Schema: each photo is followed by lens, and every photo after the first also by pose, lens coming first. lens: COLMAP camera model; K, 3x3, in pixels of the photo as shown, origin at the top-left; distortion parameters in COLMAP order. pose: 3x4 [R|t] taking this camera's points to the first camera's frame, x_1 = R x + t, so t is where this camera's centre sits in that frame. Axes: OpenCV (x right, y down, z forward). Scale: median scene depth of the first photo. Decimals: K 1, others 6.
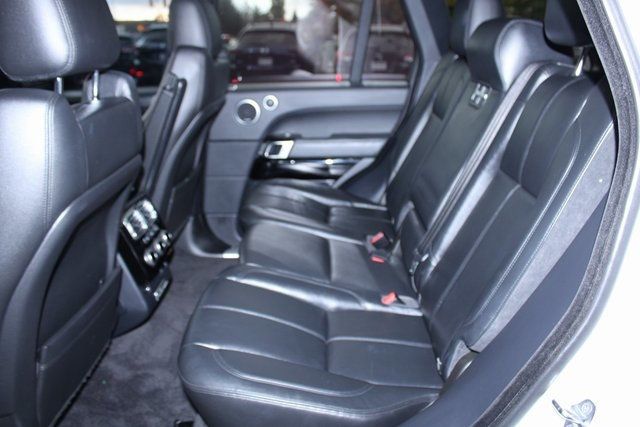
lens RADIAL K [[525.8, 0, 320.0], [0, 525.8, 213.5], [0, 0, 1]] dist [-0.162594, 0.142388]
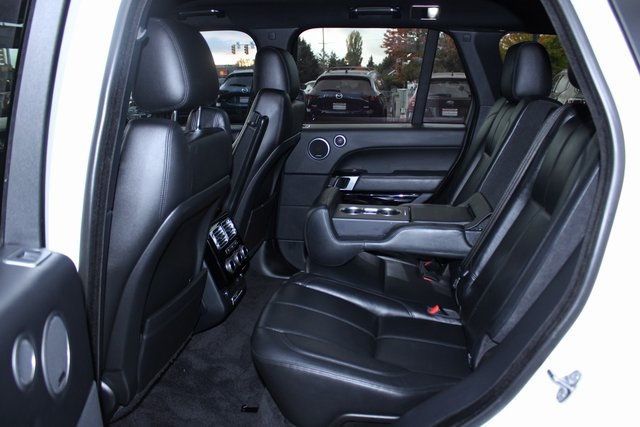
lens RADIAL K [[525.8, 0, 320.0], [0, 525.8, 213.5], [0, 0, 1]] dist [-0.162594, 0.142388]
pose [[0.990348, 0.035077, -0.134089, 0.028796], [-0.046248, 0.995631, -0.081123, 0.053835], [0.130658, 0.086541, 0.987643, -0.155122]]
